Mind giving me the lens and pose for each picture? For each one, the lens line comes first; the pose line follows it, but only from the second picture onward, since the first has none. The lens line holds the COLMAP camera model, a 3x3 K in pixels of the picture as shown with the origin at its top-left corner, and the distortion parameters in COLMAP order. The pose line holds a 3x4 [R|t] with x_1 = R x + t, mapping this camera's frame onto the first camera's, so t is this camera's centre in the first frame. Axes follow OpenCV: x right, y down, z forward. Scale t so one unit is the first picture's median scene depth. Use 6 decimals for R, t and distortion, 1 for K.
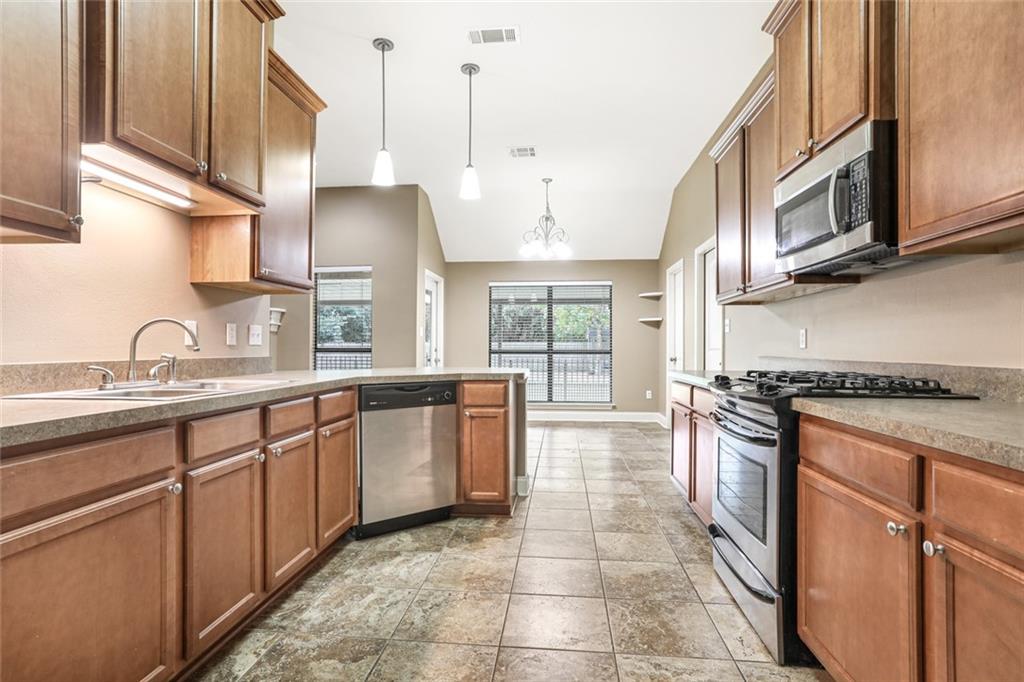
lens RADIAL K [[503.5, 0, 514.0], [0, 503.5, 343.5], [0, 0, 1]] dist [-0.001262, -0.000028]
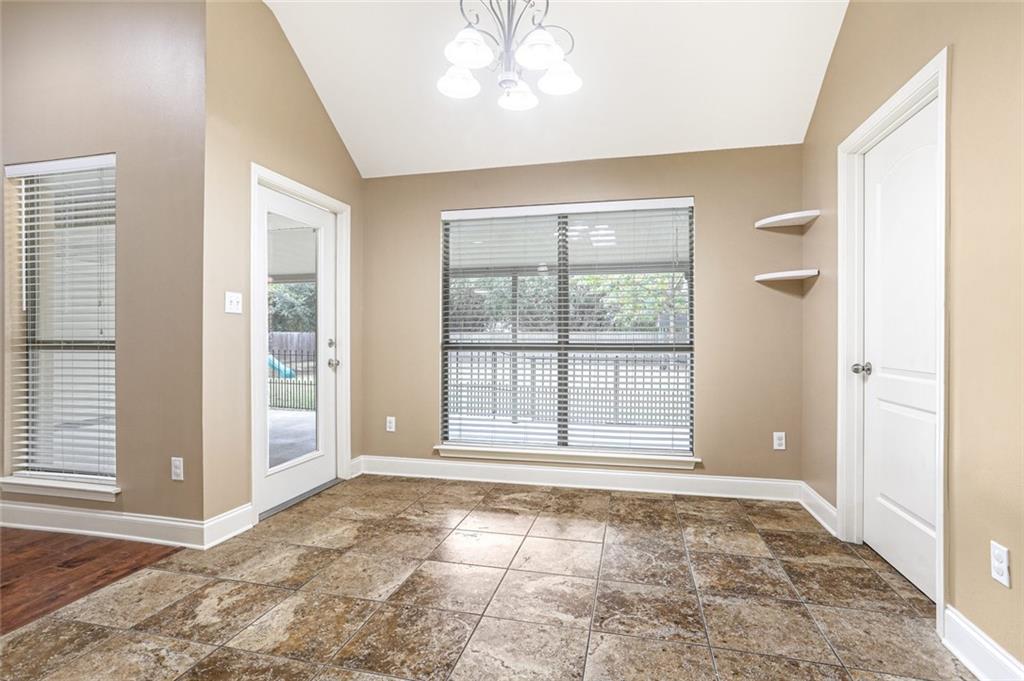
lens RADIAL K [[503.5, 0, 490.9], [0, 503.5, 339.5], [0, 0, 1]] dist [-0.001262, -0.000028]
pose [[0.982956, -0.000358, -0.183843, 0.093656], [0.001959, 0.999962, 0.008526, 0.004687], [0.183833, -0.008741, 0.982919, 0.500367]]
